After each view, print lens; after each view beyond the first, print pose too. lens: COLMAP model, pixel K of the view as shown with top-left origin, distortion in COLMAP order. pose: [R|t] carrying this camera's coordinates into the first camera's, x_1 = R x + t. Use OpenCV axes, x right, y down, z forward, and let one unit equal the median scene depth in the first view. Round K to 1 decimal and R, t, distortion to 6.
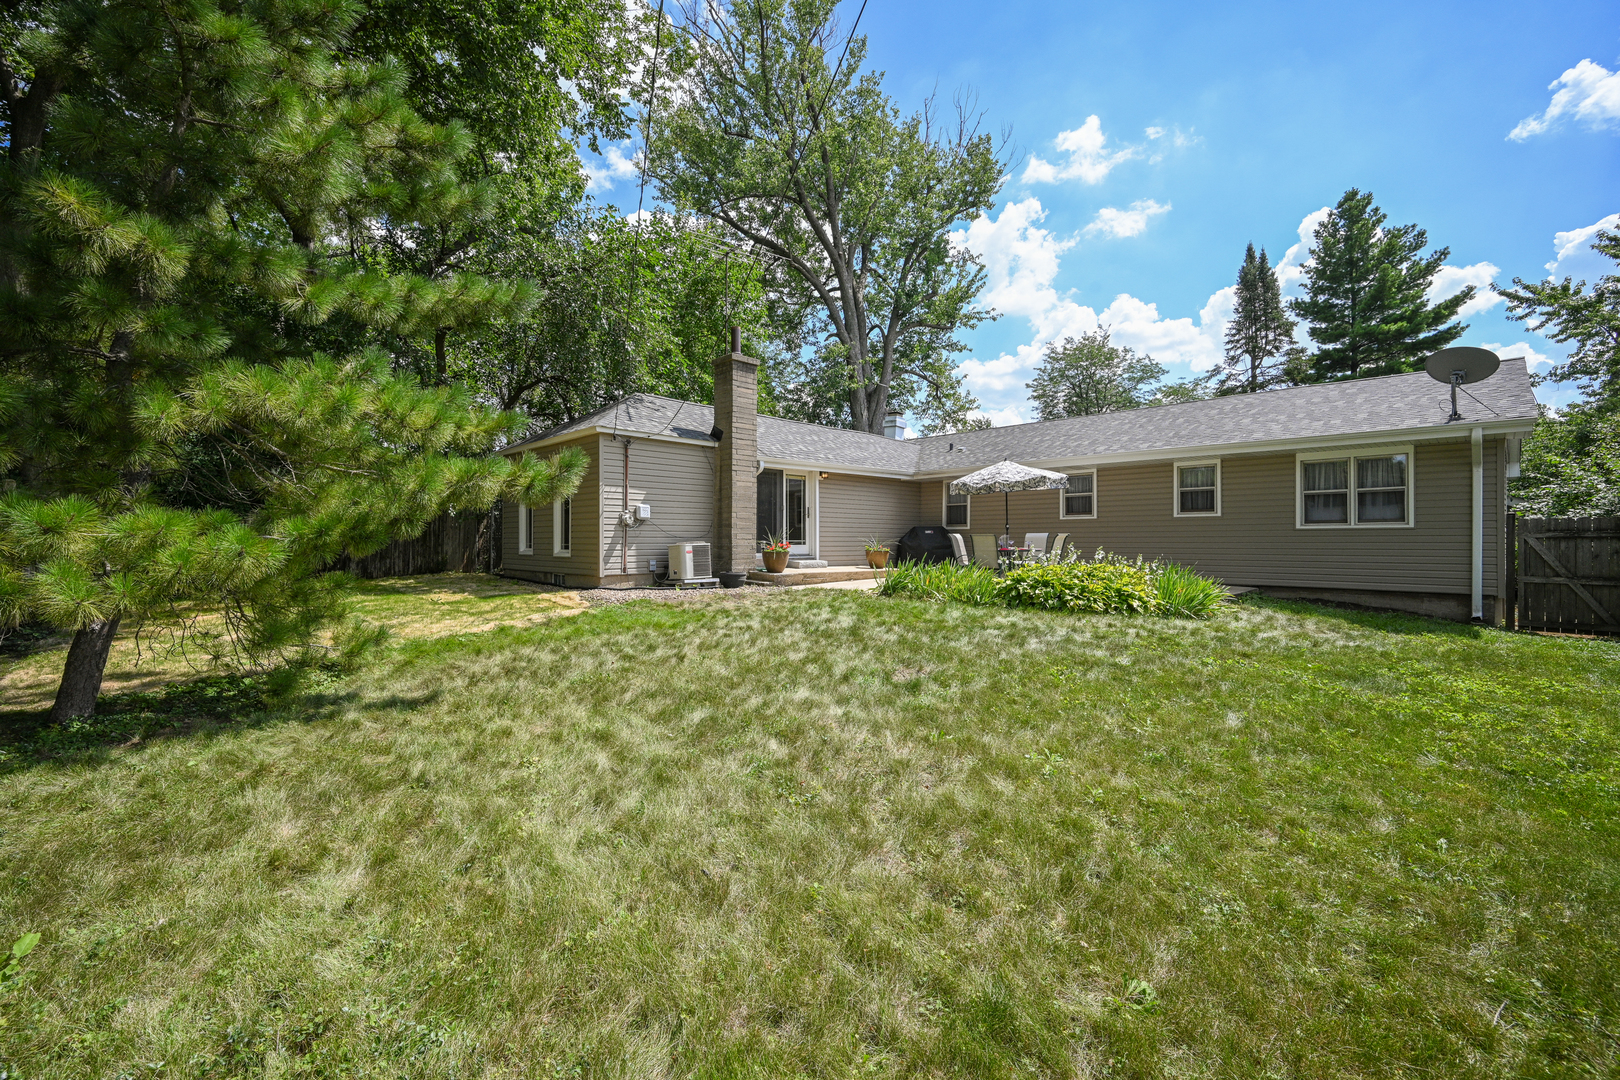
lens RADIAL K [[651.0, 0, 794.7], [0, 651.0, 537.4], [0, 0, 1]] dist [-0.000190, 0.000092]
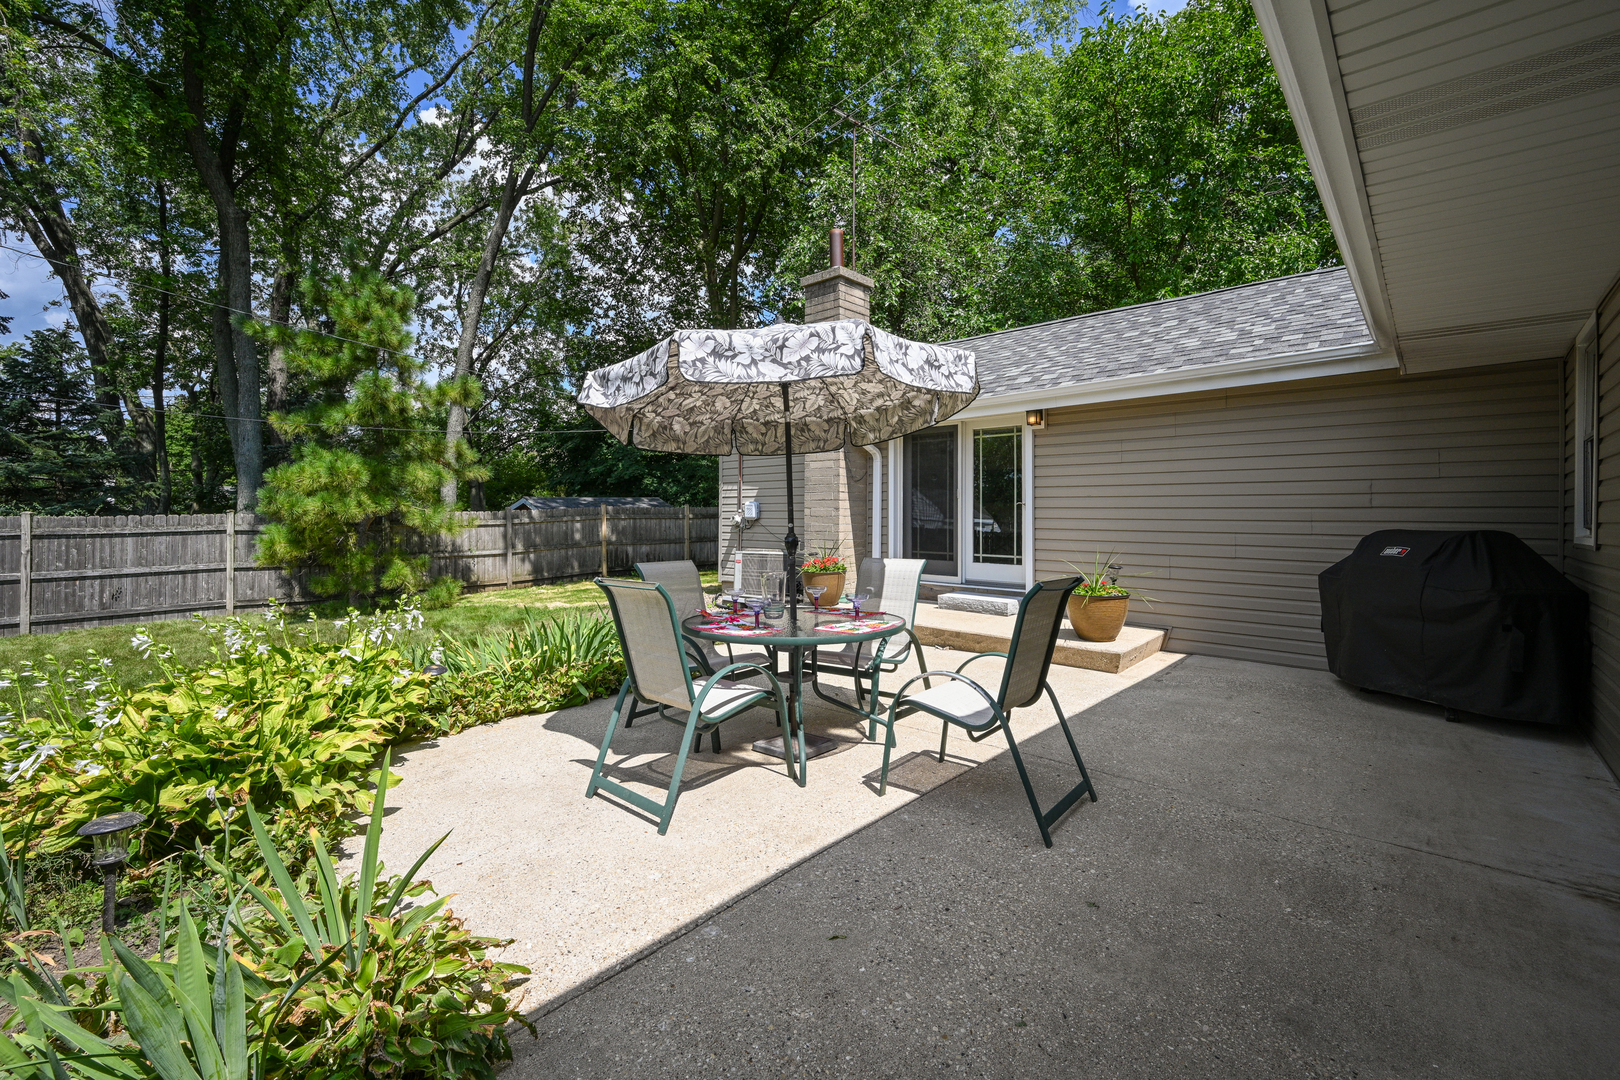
lens RADIAL K [[682.1, 0, 802.8], [0, 682.1, 502.7], [0, 0, 1]] dist [0.001797, -0.000044]
pose [[0.091152, -0.029396, -0.995403, 0.664581], [0.001468, 0.999567, -0.029384, -0.023137], [0.995836, 0.001217, 0.091155, 0.999125]]
